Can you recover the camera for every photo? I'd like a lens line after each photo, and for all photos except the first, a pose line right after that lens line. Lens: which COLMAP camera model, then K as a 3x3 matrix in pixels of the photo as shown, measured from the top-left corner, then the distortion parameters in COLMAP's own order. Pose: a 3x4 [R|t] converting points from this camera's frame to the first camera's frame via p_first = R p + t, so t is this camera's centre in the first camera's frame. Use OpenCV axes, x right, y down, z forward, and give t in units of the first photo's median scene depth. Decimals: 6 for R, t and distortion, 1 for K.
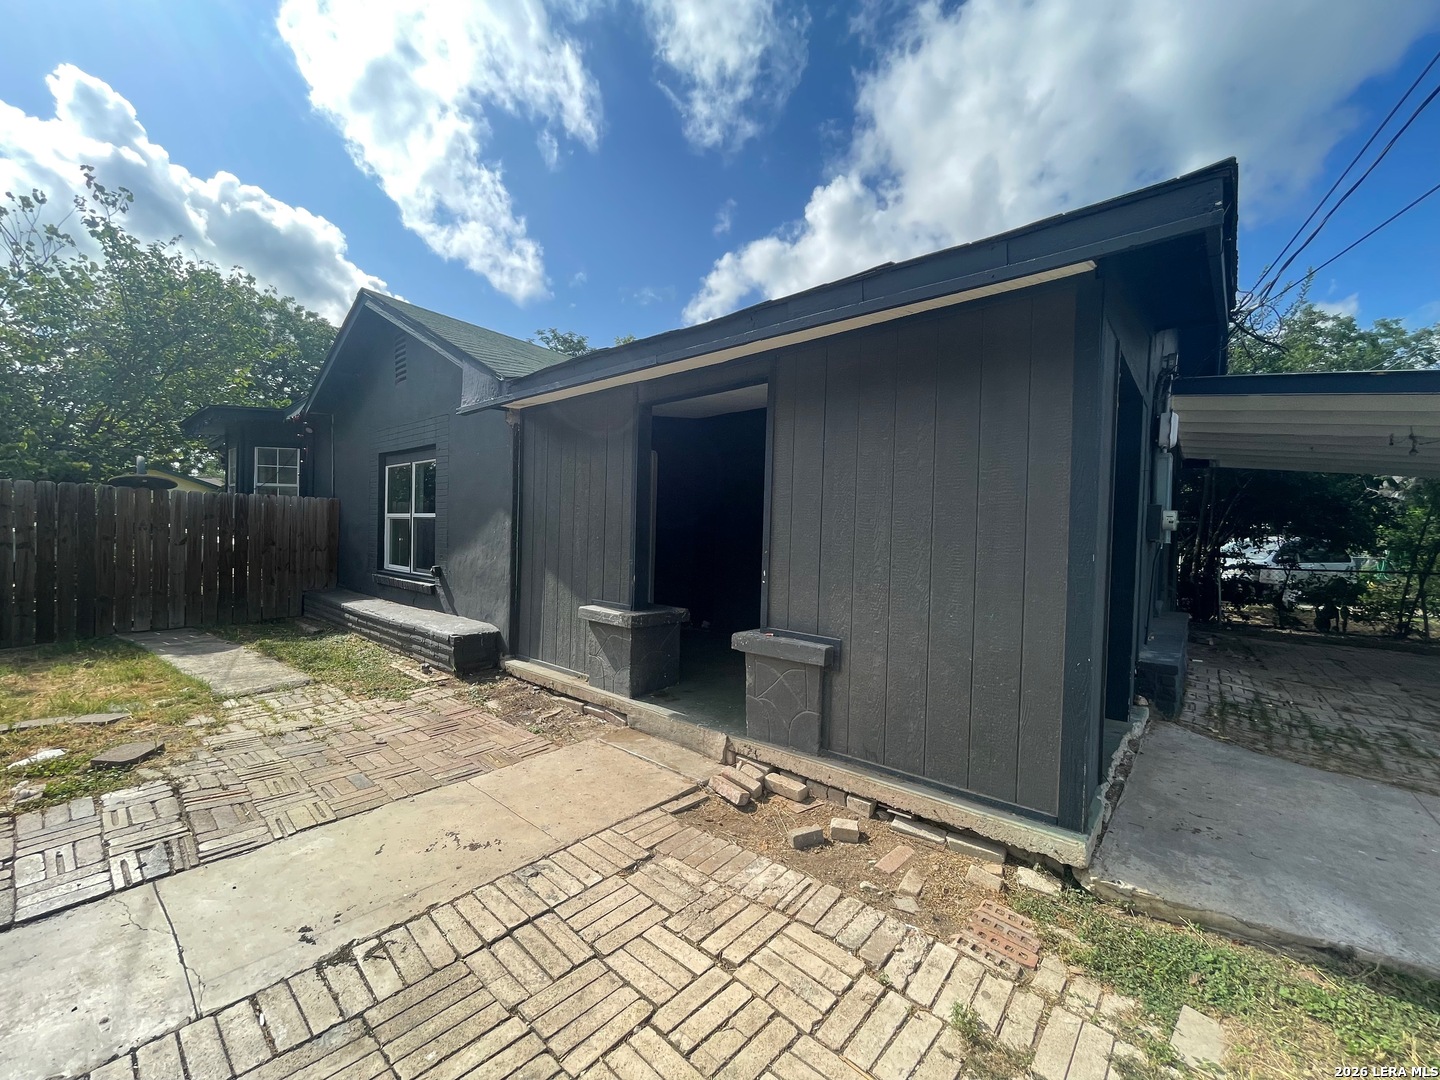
lens RADIAL K [[581.5, 0, 721.8], [0, 581.5, 542.1], [0, 0, 1]] dist [-0.001419, -0.000247]
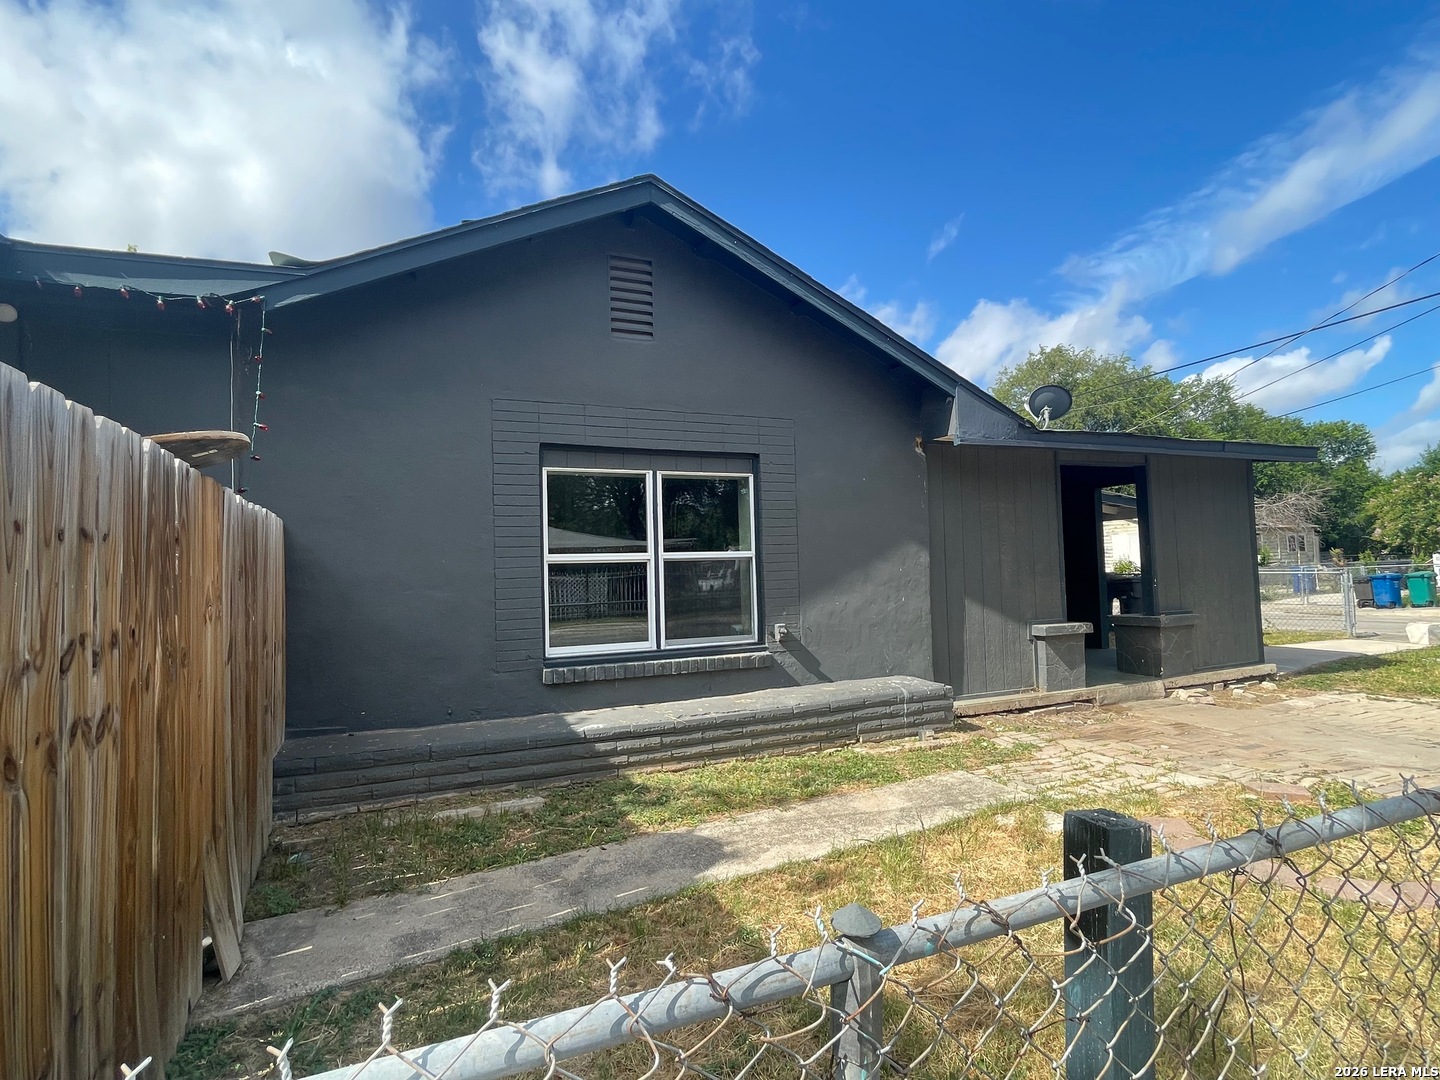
lens RADIAL K [[724.4, 0, 726.1], [0, 724.4, 545.1], [0, 0, 1]] dist [0.000007, -0.000477]
pose [[0.431087, 0.006240, 0.902289, -2.206075], [0.060698, 0.997510, -0.035898, -0.046870], [-0.900267, 0.070242, 0.429635, 1.117711]]
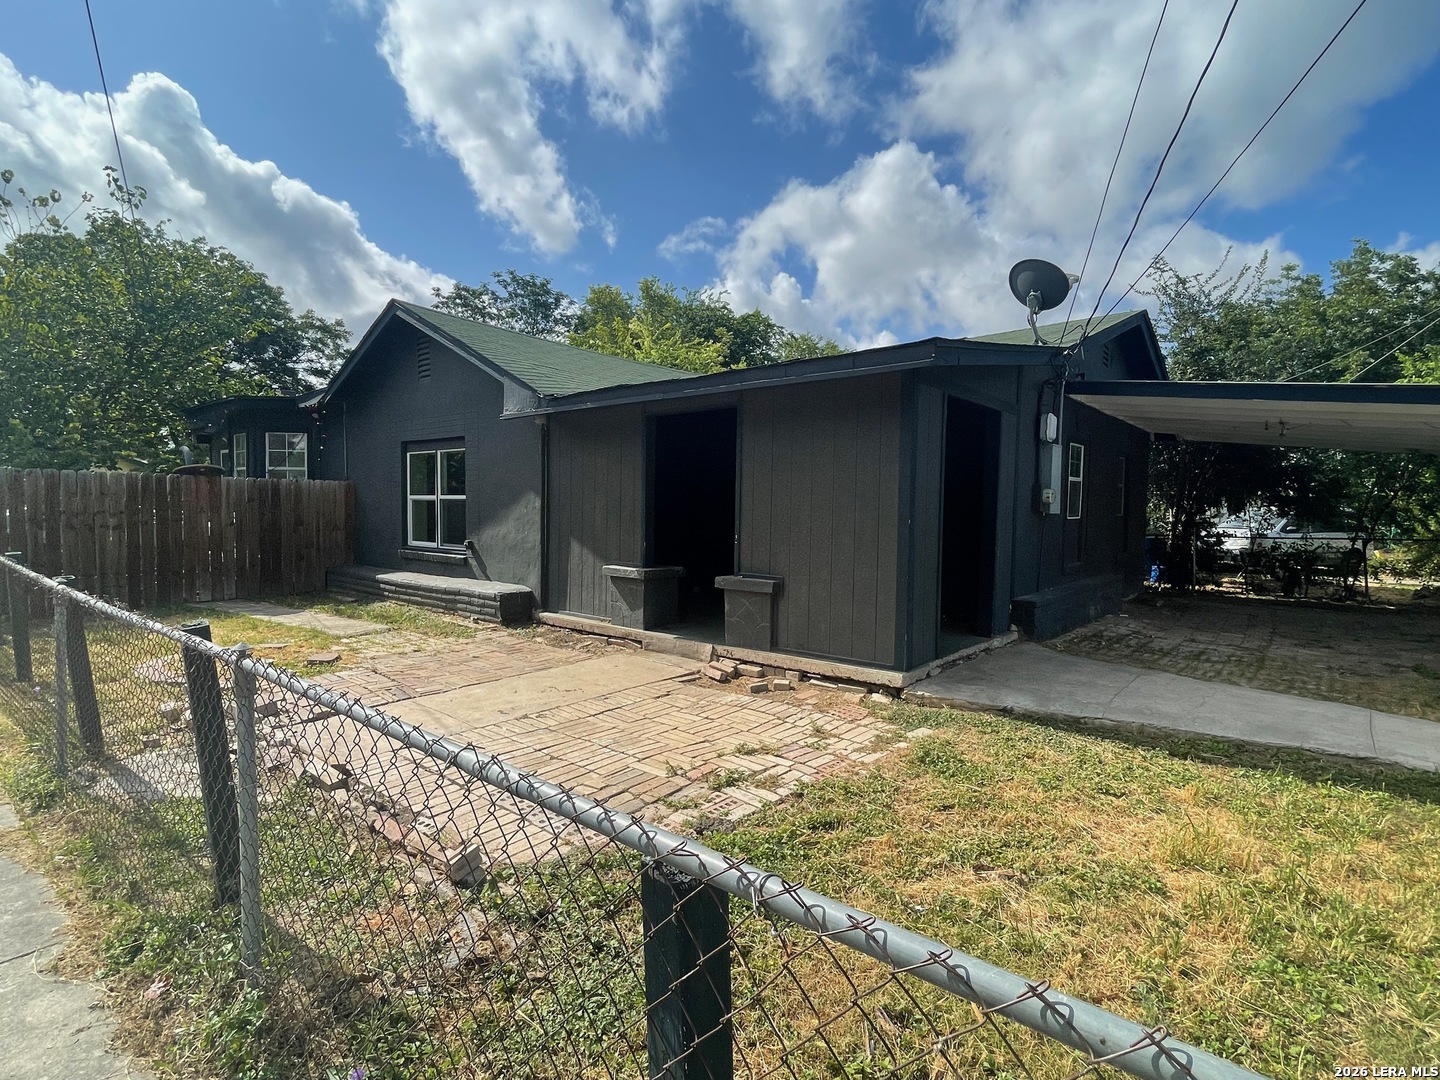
lens RADIAL K [[724.4, 0, 726.1], [0, 724.4, 545.1], [0, 0, 1]] dist [0.000007, -0.000477]
pose [[0.999805, -0.012352, 0.015380, 0.016520], [0.011807, 0.999316, 0.035035, 0.008699], [-0.015802, -0.034846, 0.999268, -0.801671]]
